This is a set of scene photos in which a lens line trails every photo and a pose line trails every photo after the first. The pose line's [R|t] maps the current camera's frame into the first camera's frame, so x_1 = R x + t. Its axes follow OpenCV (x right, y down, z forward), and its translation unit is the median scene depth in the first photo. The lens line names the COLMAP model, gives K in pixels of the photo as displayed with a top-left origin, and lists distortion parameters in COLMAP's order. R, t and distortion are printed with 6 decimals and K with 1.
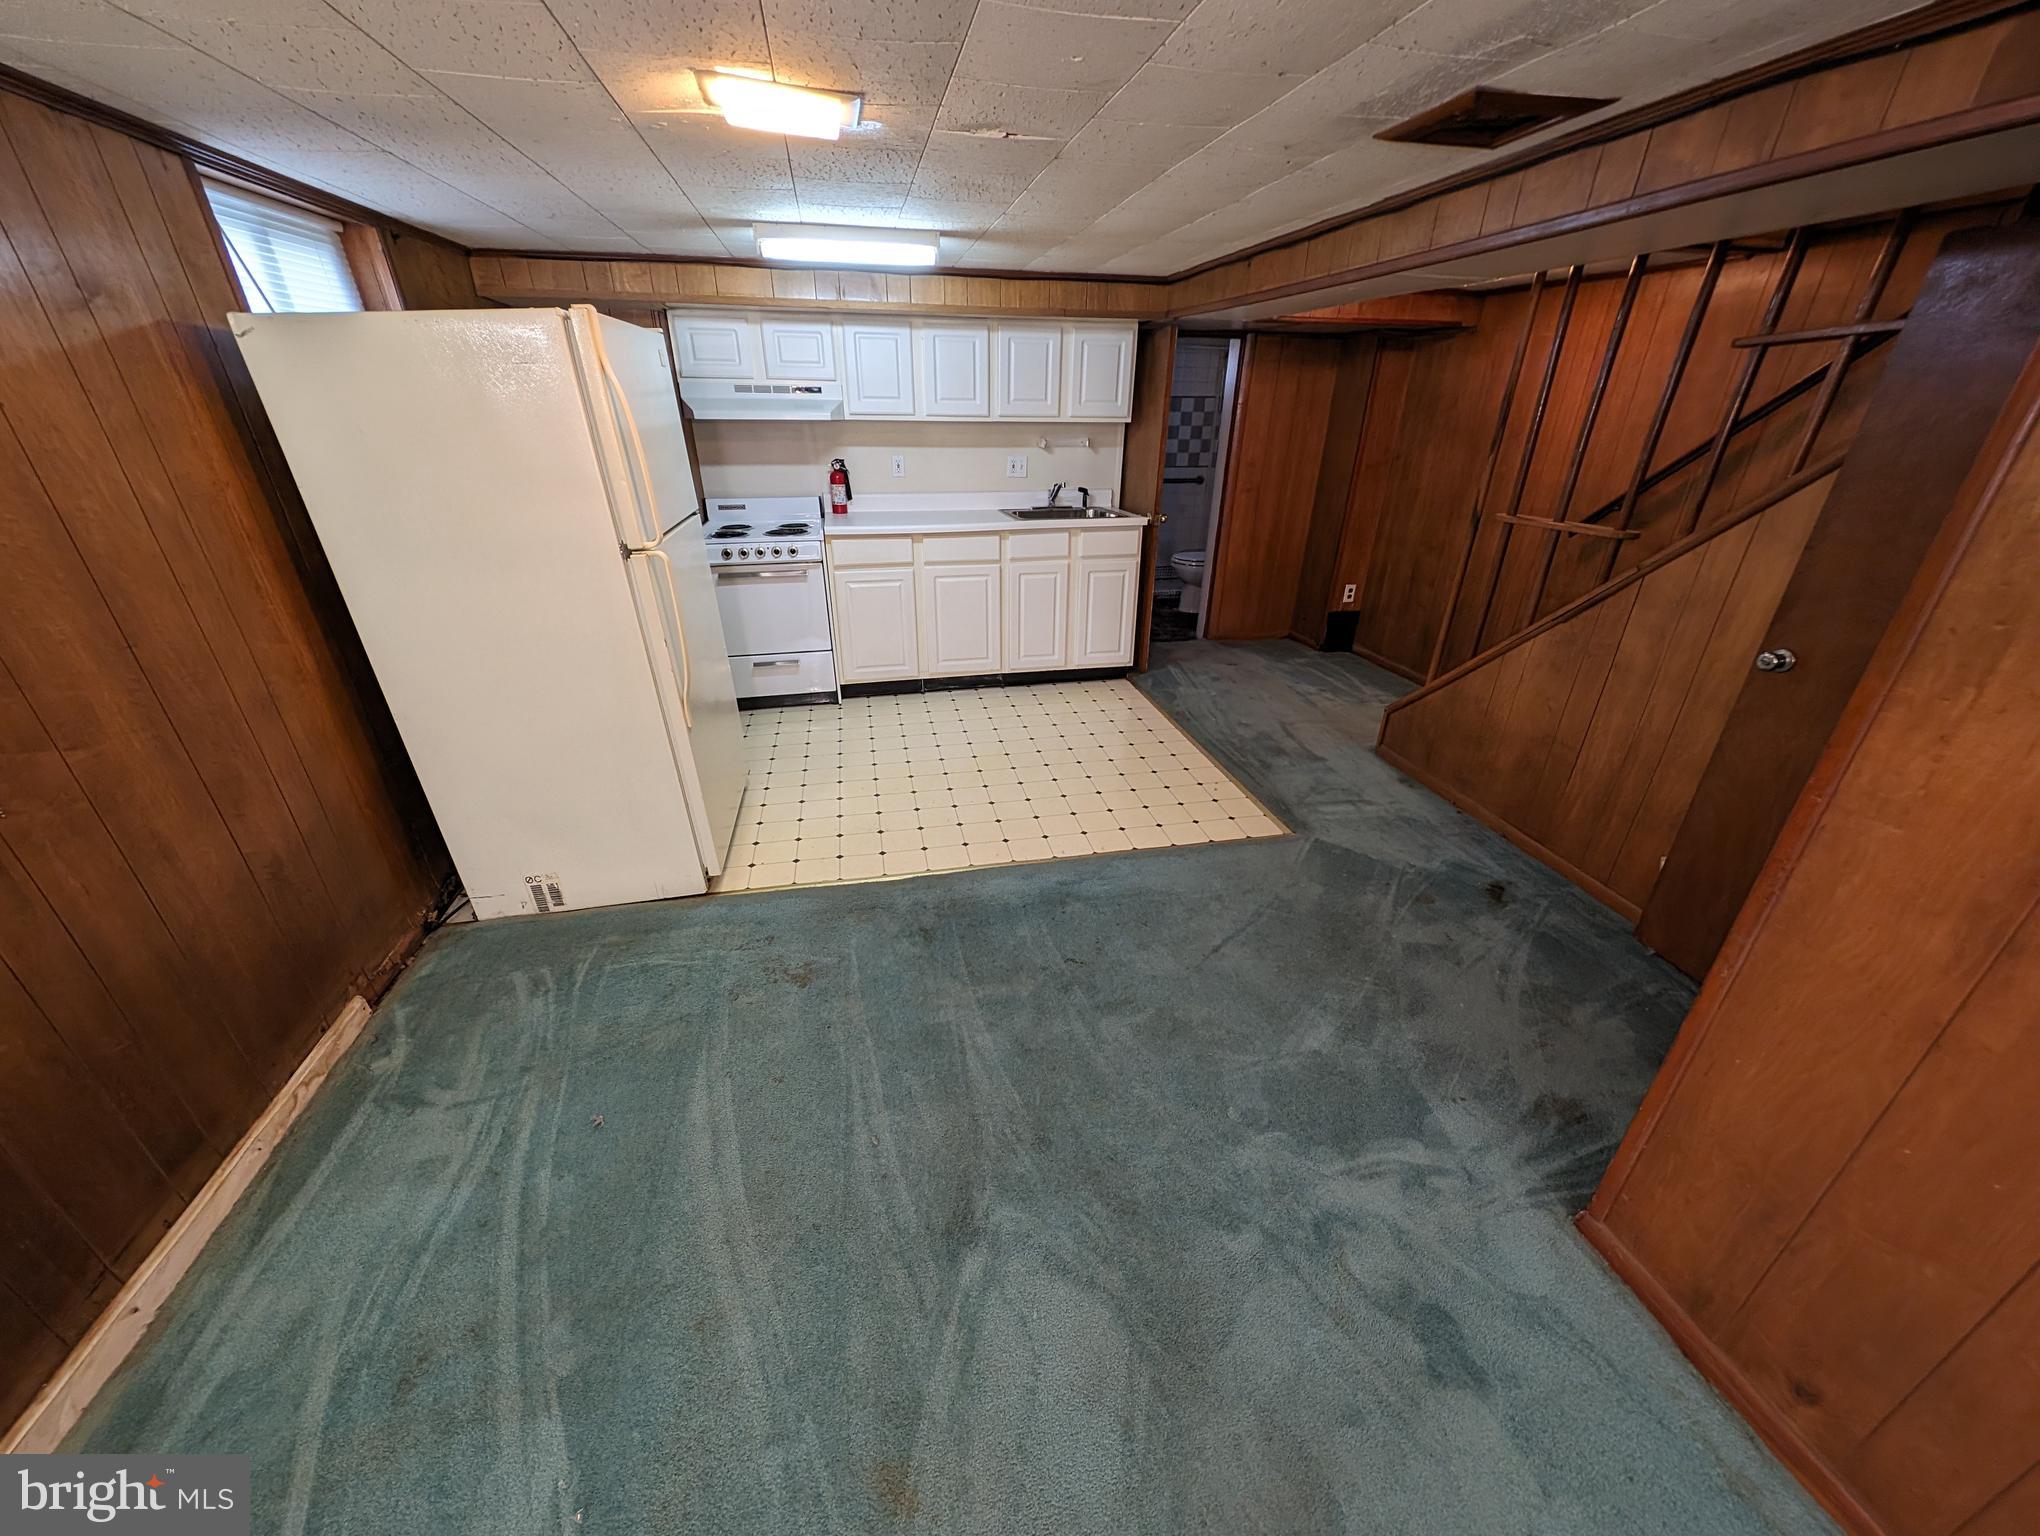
lens RADIAL K [[767.3, 0, 1015.2], [0, 767.3, 779.9], [0, 0, 1]] dist [0.016983, -0.007055]
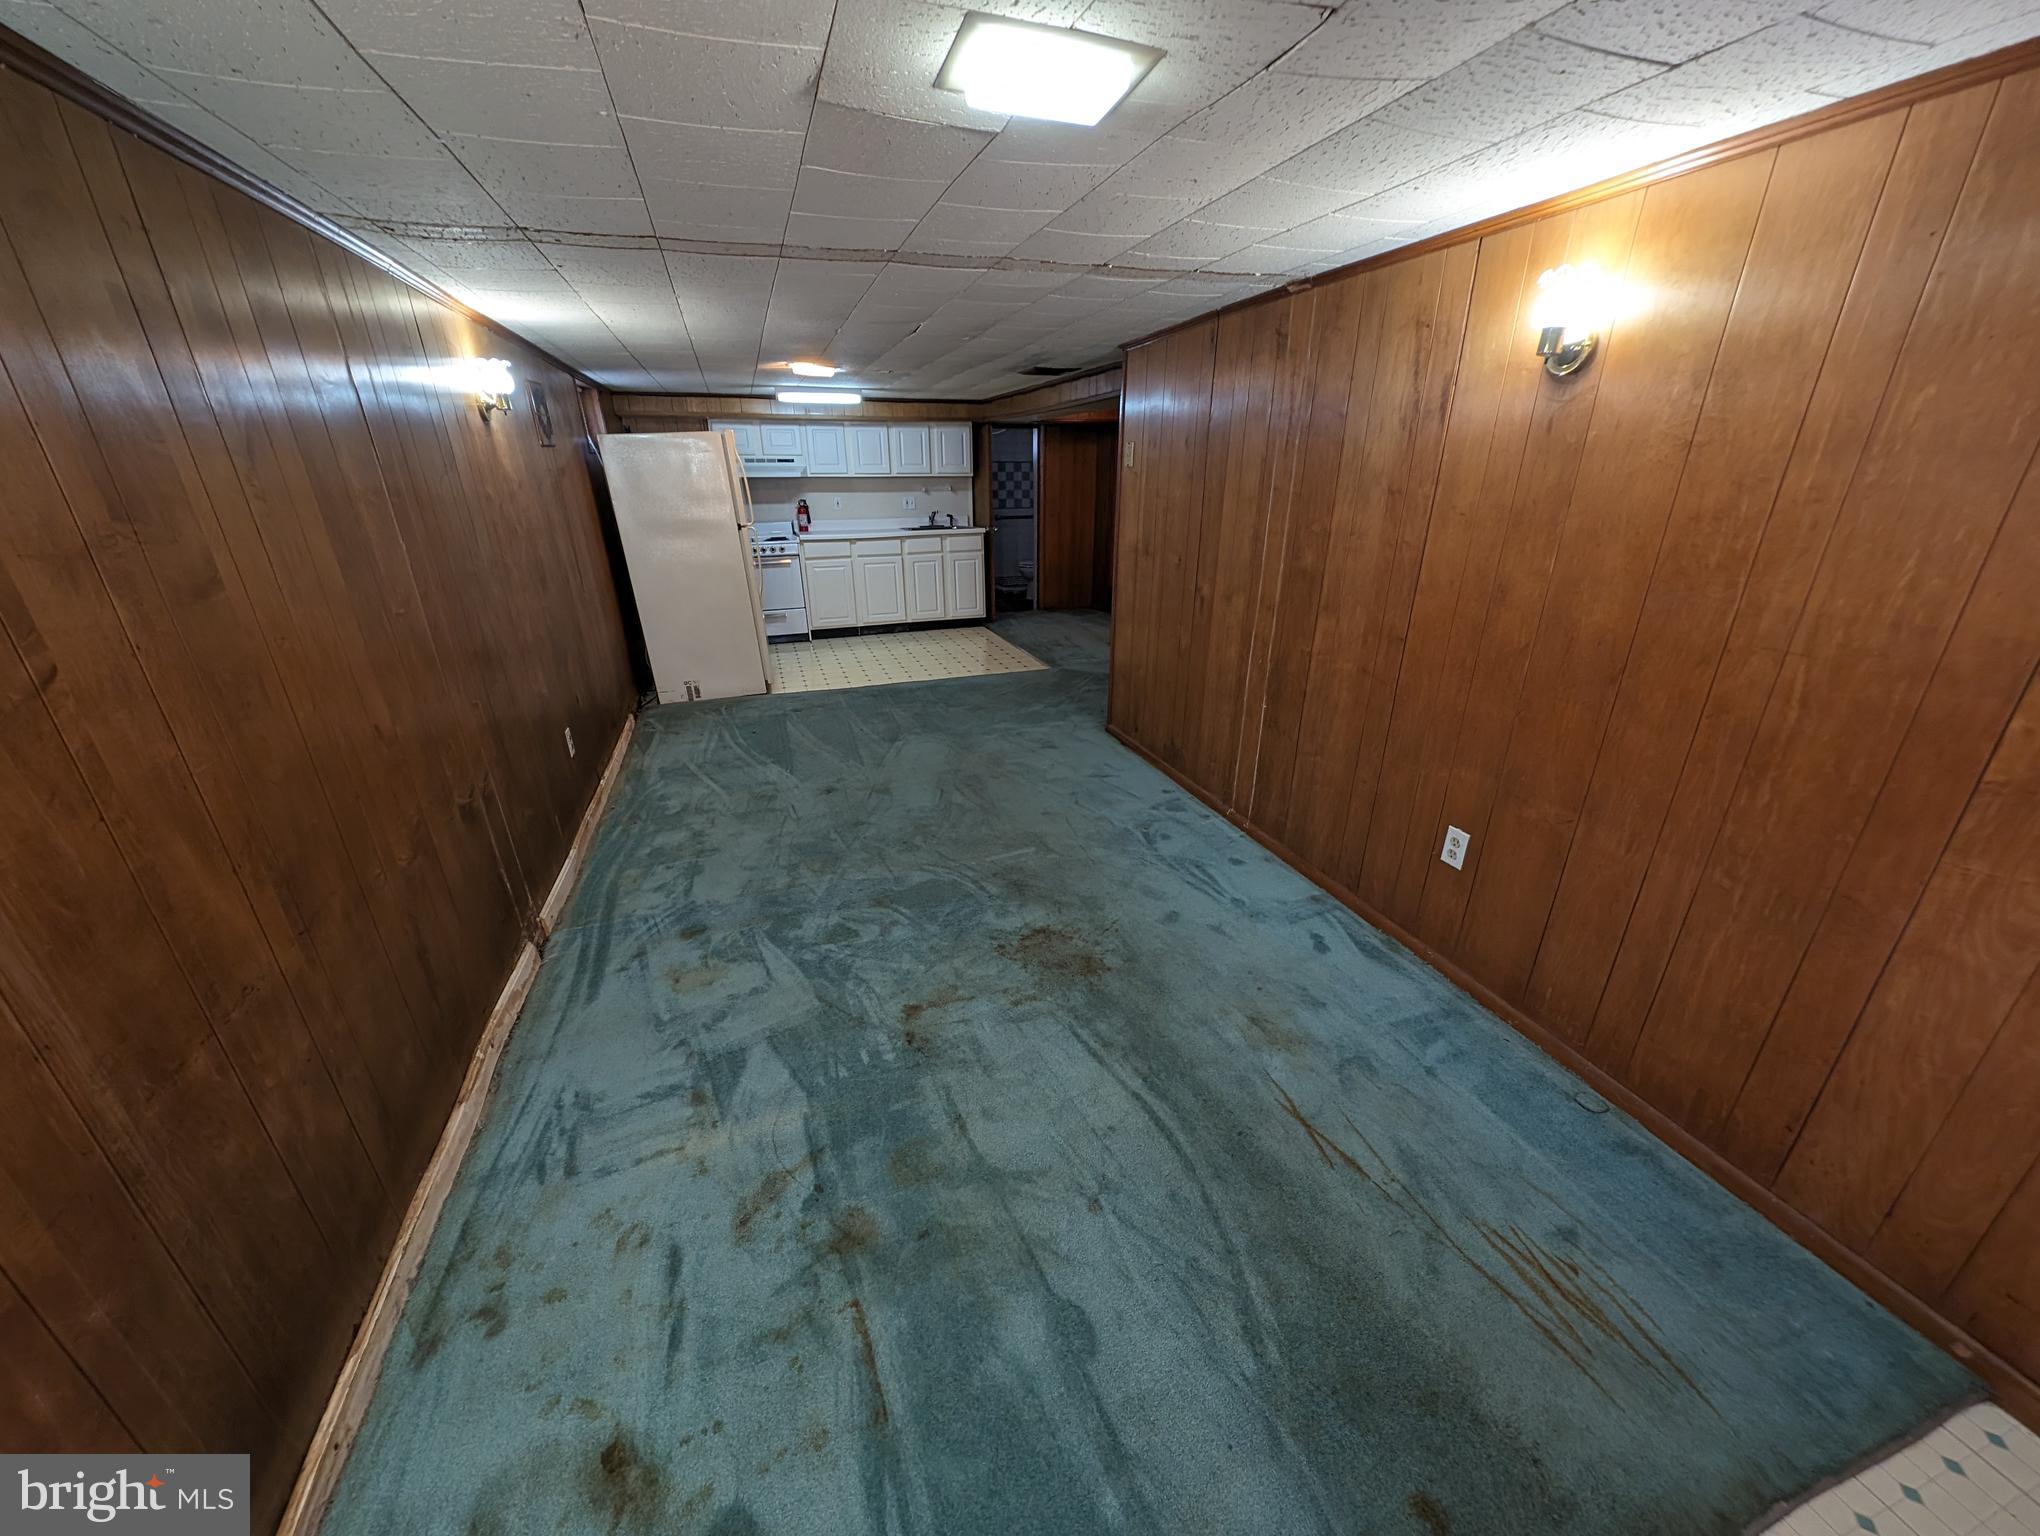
lens RADIAL K [[767.3, 0, 1015.2], [0, 767.3, 779.9], [0, 0, 1]] dist [0.016983, -0.007055]
pose [[0.993110, -0.058664, 0.101441, 0.030592], [0.065859, 0.995434, -0.069093, 0.381073], [-0.096924, 0.075298, 0.992439, -0.751948]]
